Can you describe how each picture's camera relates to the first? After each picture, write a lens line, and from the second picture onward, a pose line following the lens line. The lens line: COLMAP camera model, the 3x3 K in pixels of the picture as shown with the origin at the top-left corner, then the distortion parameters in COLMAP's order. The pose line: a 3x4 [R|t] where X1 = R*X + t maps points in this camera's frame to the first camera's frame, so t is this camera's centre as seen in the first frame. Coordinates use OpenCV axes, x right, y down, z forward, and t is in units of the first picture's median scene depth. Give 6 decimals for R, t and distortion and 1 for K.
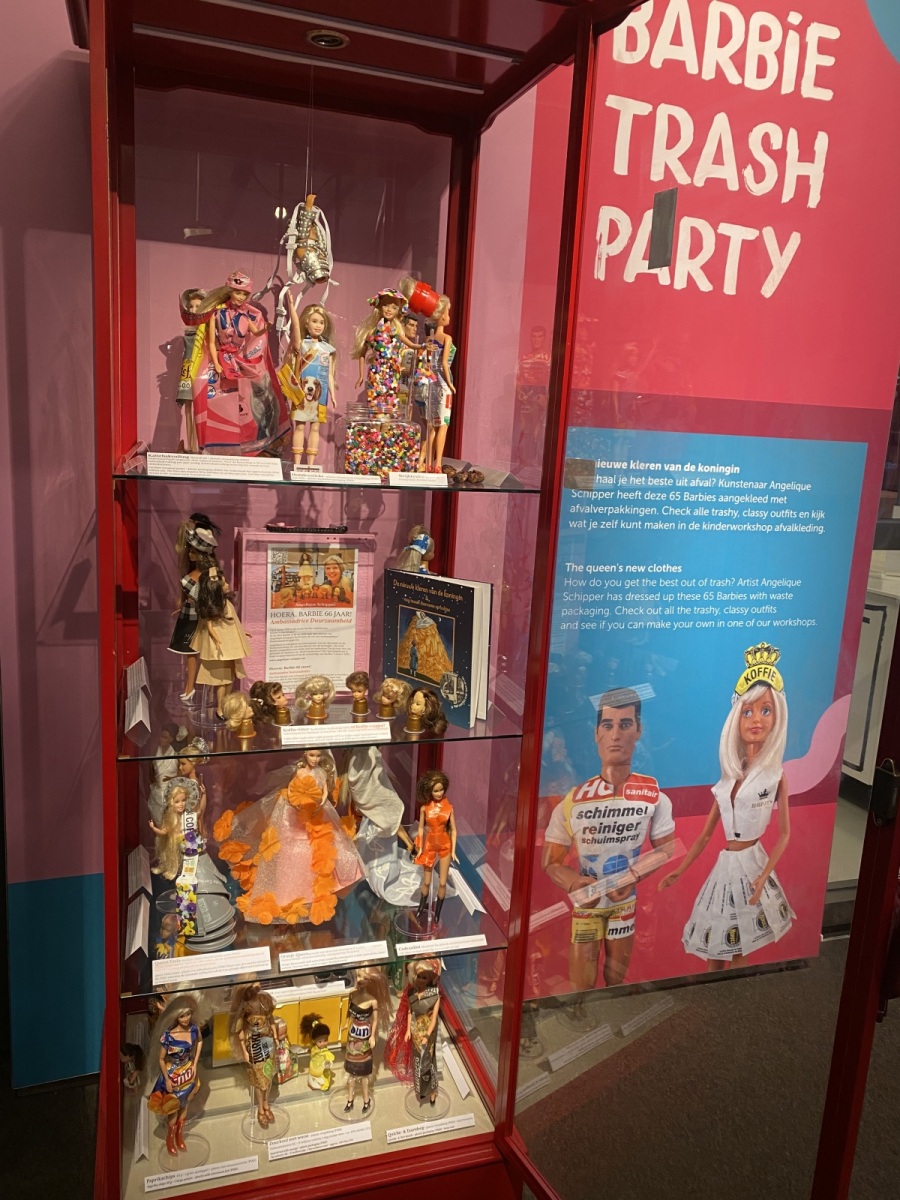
lens RADIAL K [[911.3, 0, 450.6], [0, 911.3, 594.2], [0, 0, 1]] dist [0.042336, -0.009597]
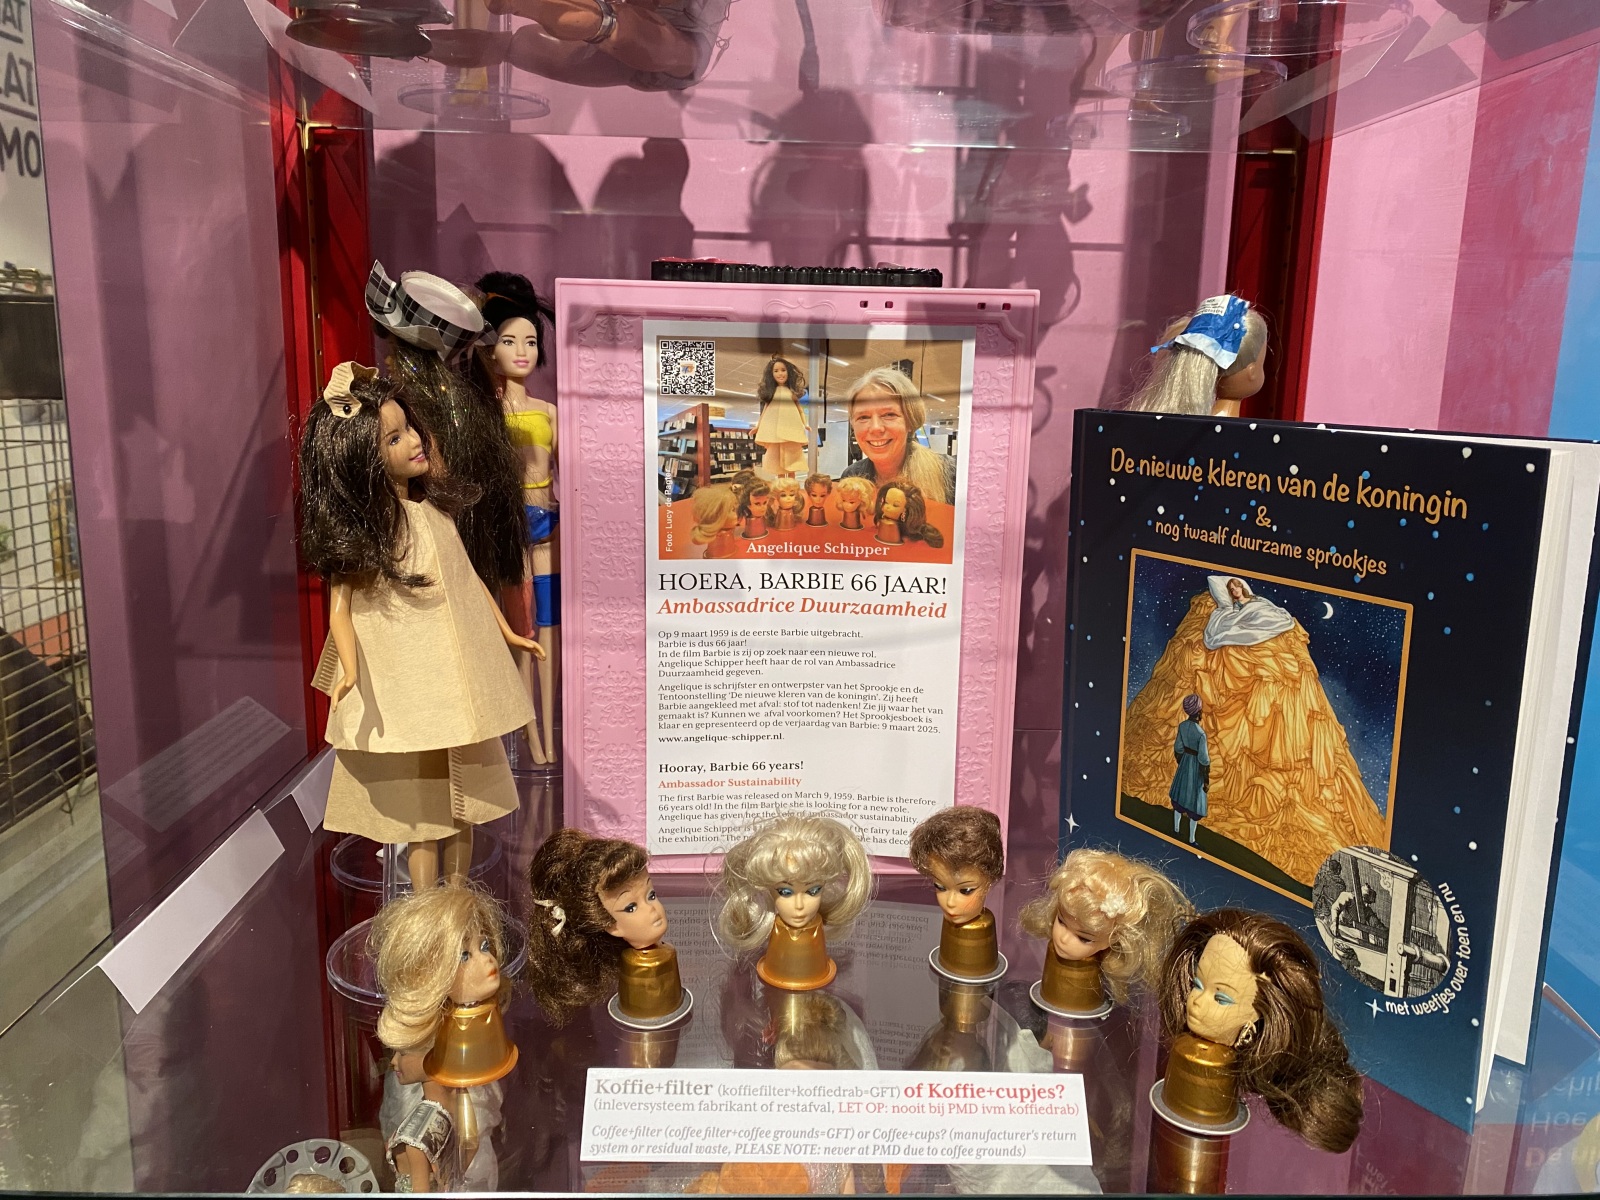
lens RADIAL K [[1215.0, 0, 794.7], [0, 1215.0, 584.0], [0, 0, 1]] dist [0.042336, -0.009597]
pose [[0.956752, 0.020266, -0.290199, -0.047991], [-0.022529, 0.999736, -0.004459, 0.024652], [0.290032, 0.010804, 0.956956, 0.658488]]
